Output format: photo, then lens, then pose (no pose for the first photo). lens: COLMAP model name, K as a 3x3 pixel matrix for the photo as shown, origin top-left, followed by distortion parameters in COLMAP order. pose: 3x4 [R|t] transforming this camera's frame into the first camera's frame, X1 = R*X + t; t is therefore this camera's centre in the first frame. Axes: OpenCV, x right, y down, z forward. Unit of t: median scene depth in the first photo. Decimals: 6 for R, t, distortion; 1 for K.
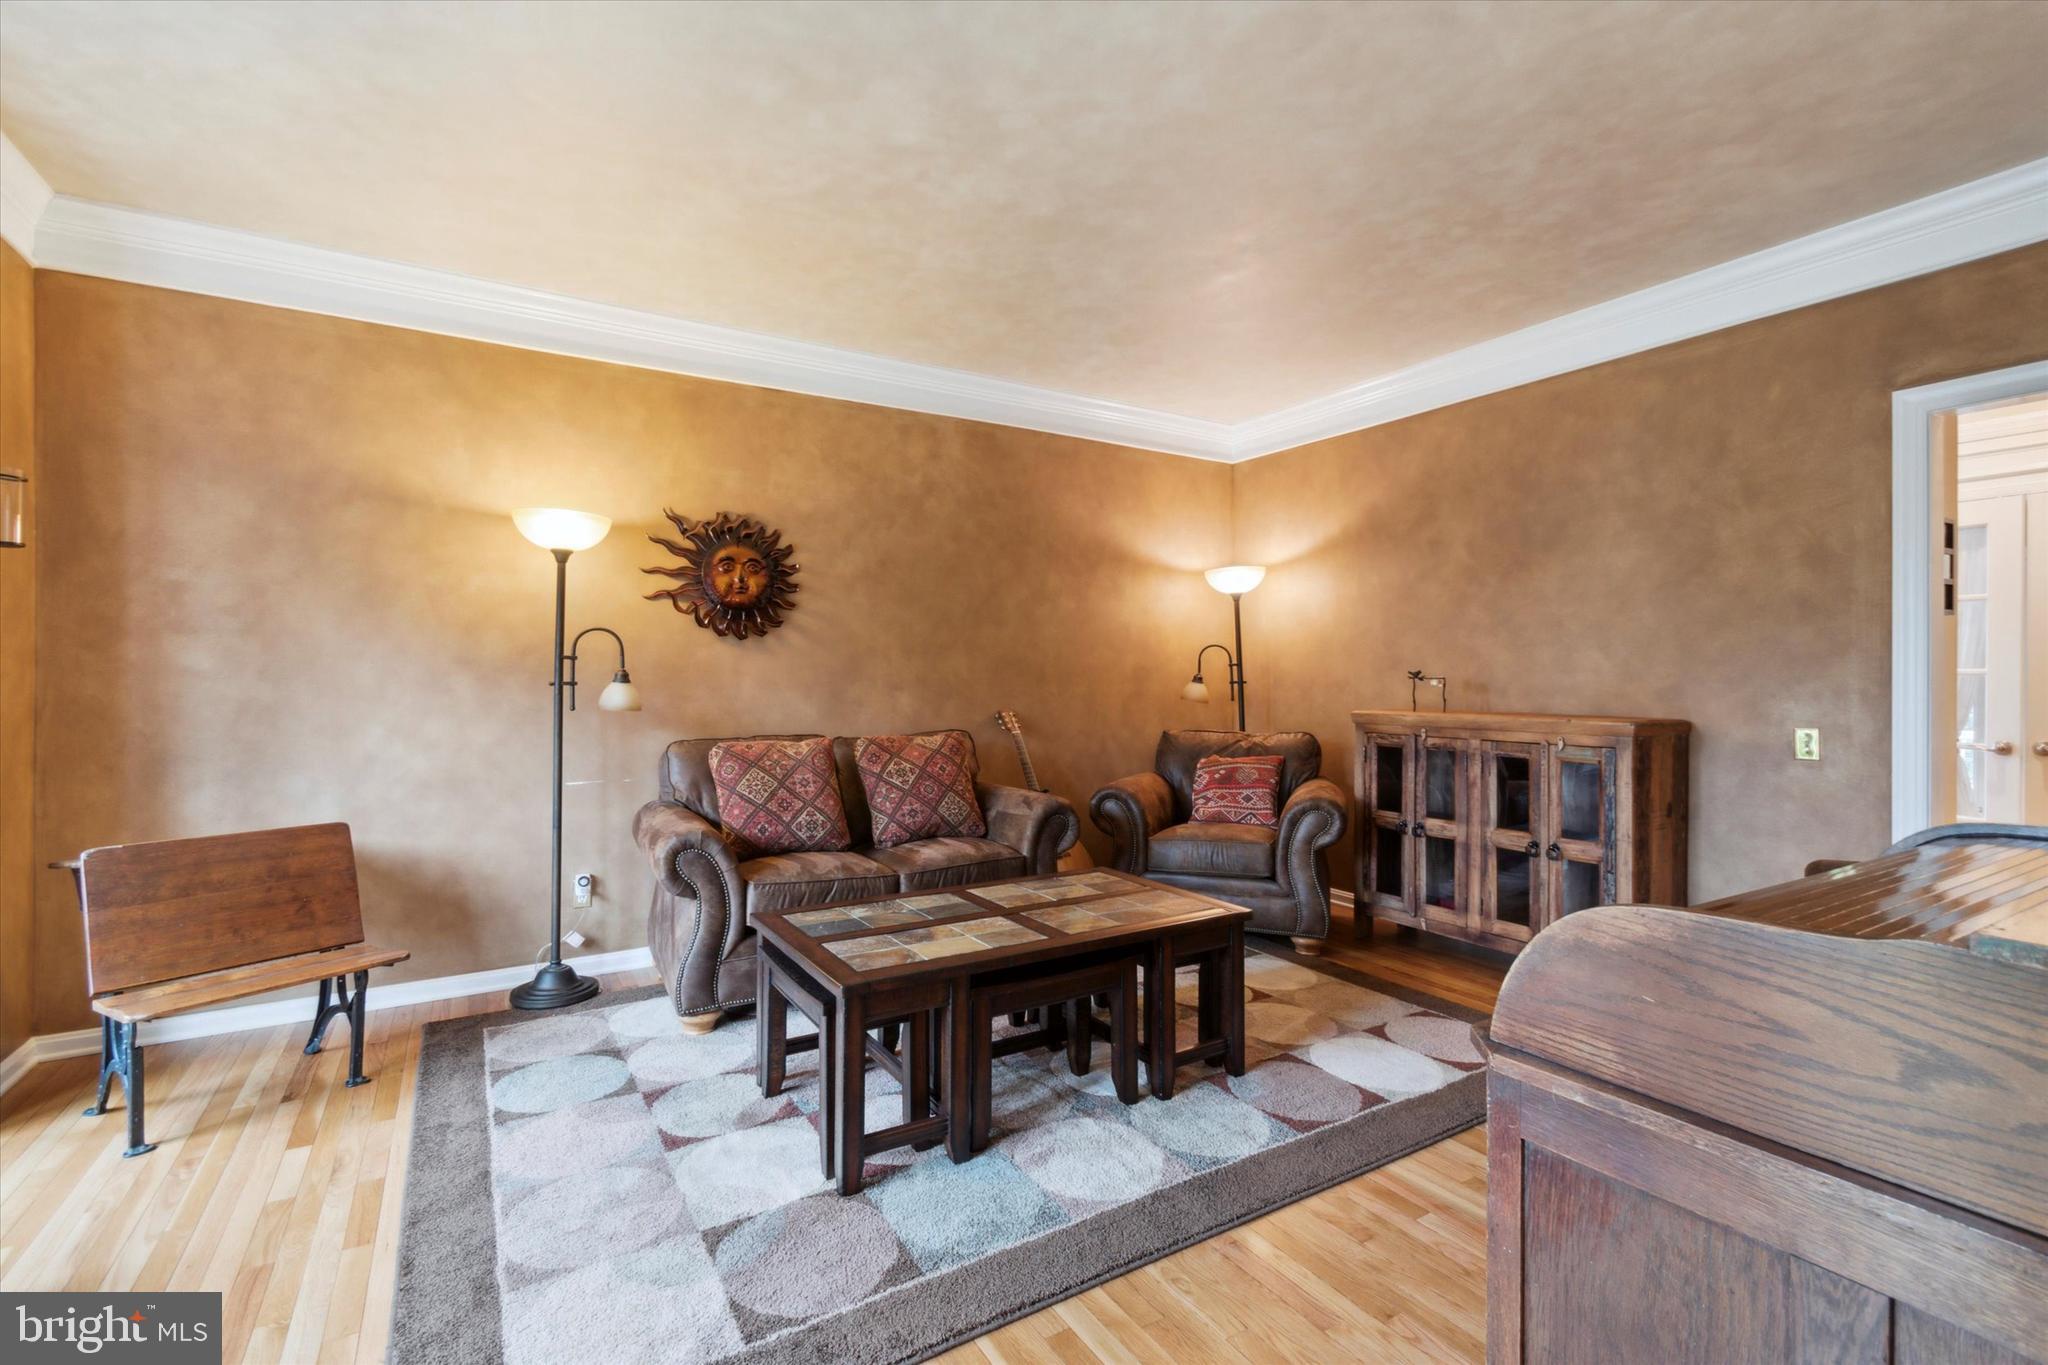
lens RADIAL K [[923.4, 0, 1029.8], [0, 923.4, 677.7], [0, 0, 1]] dist [0.000471, -0.001652]
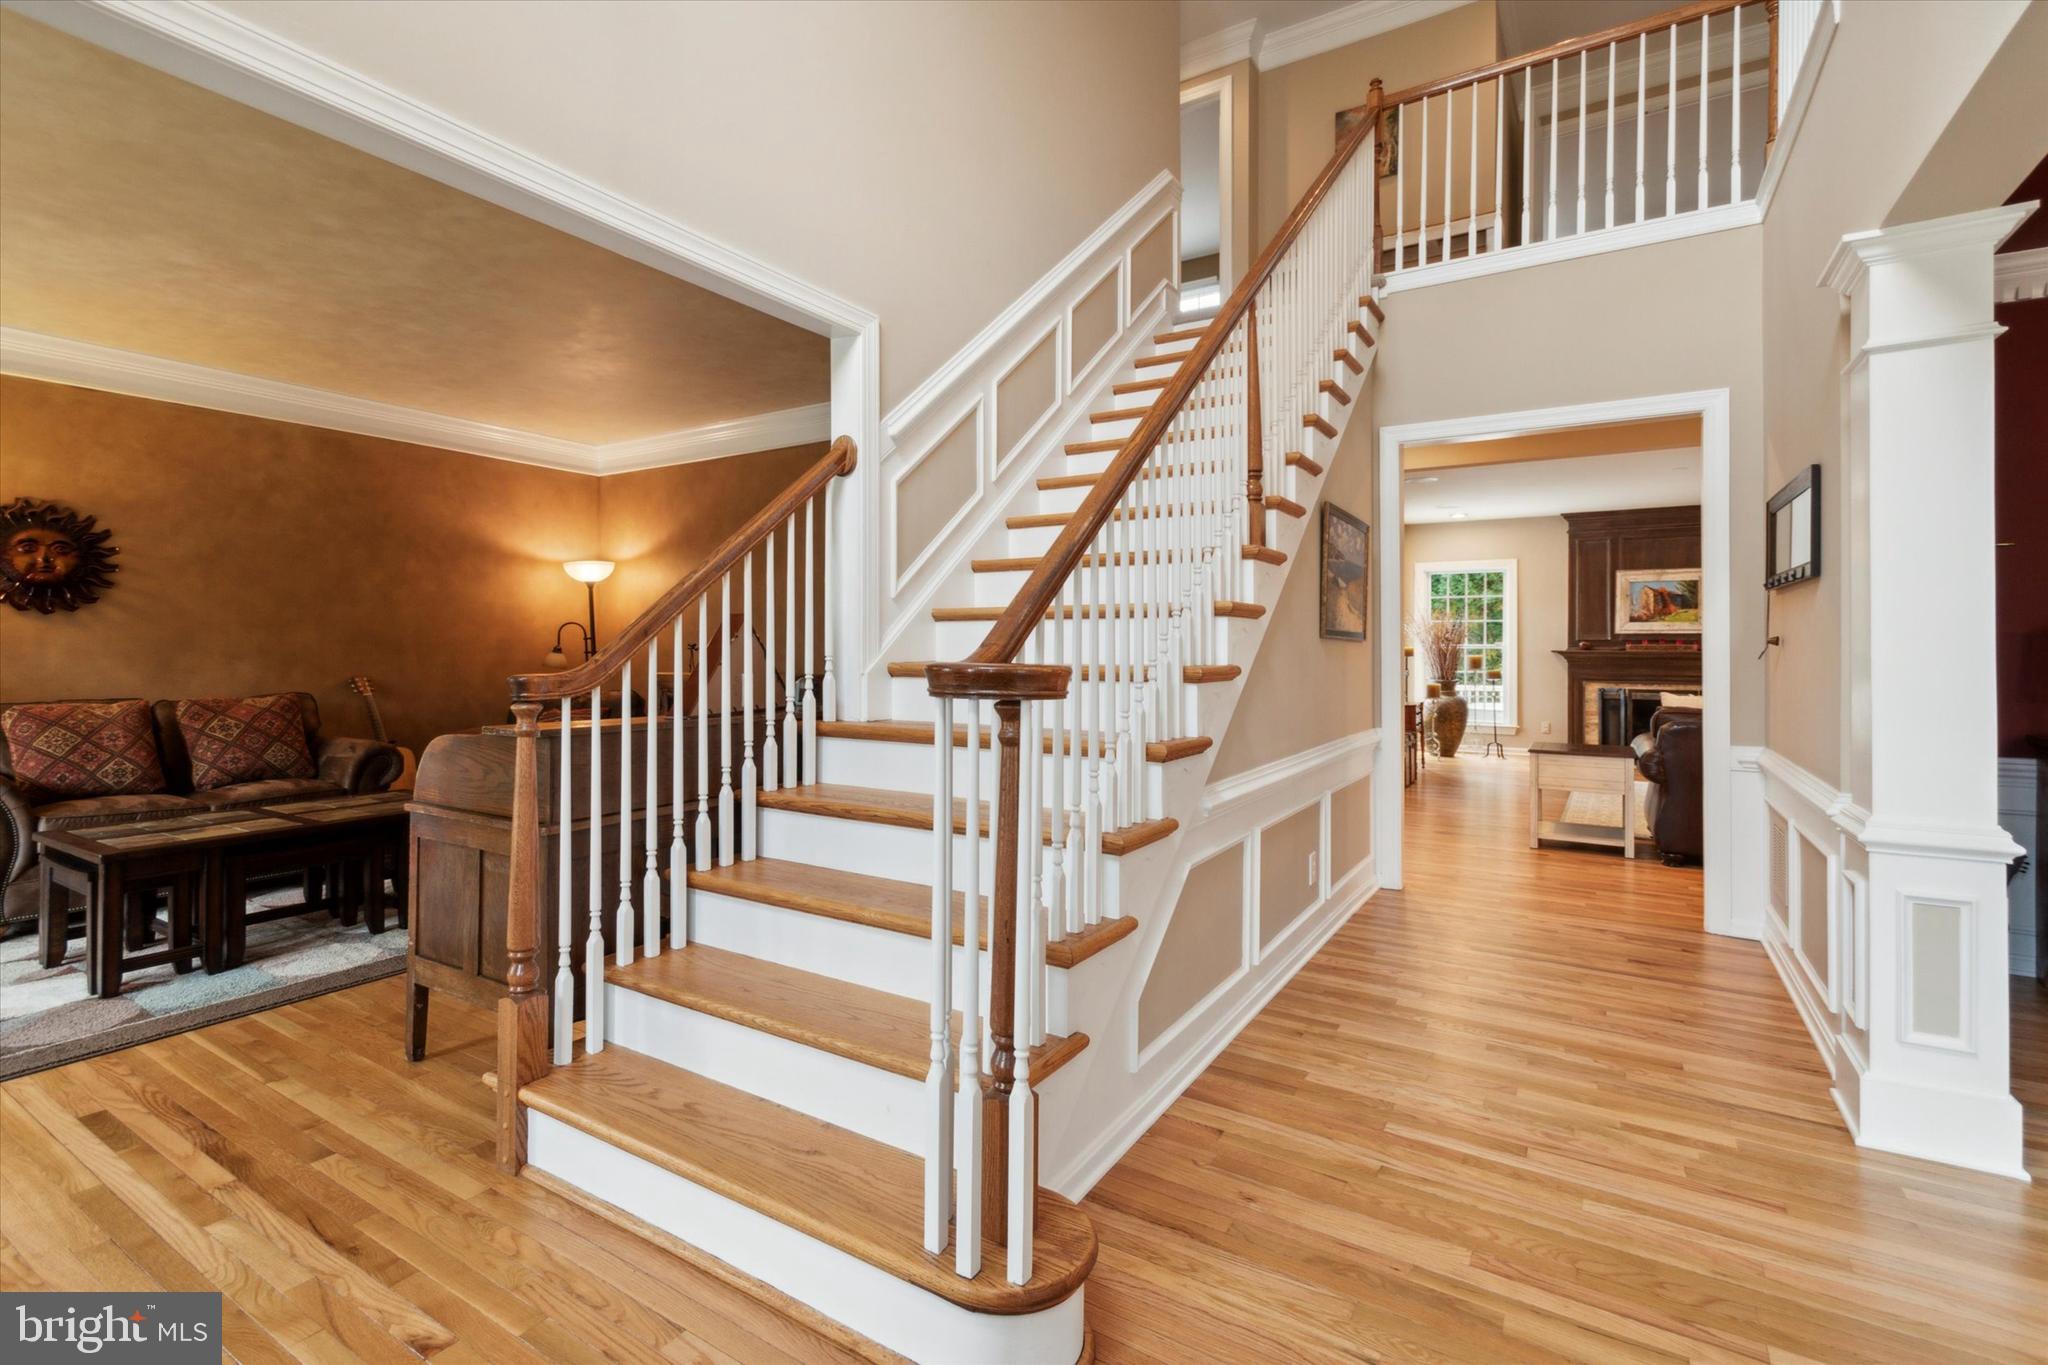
lens RADIAL K [[923.4, 0, 1020.2], [0, 923.4, 647.8], [0, 0, 1]] dist [0.000471, -0.001652]
pose [[0.892683, -0.000126, 0.450685, 0.235586], [0.000718, 0.999999, -0.001142, 0.001178], [-0.450684, 0.001343, 0.892682, -0.520537]]
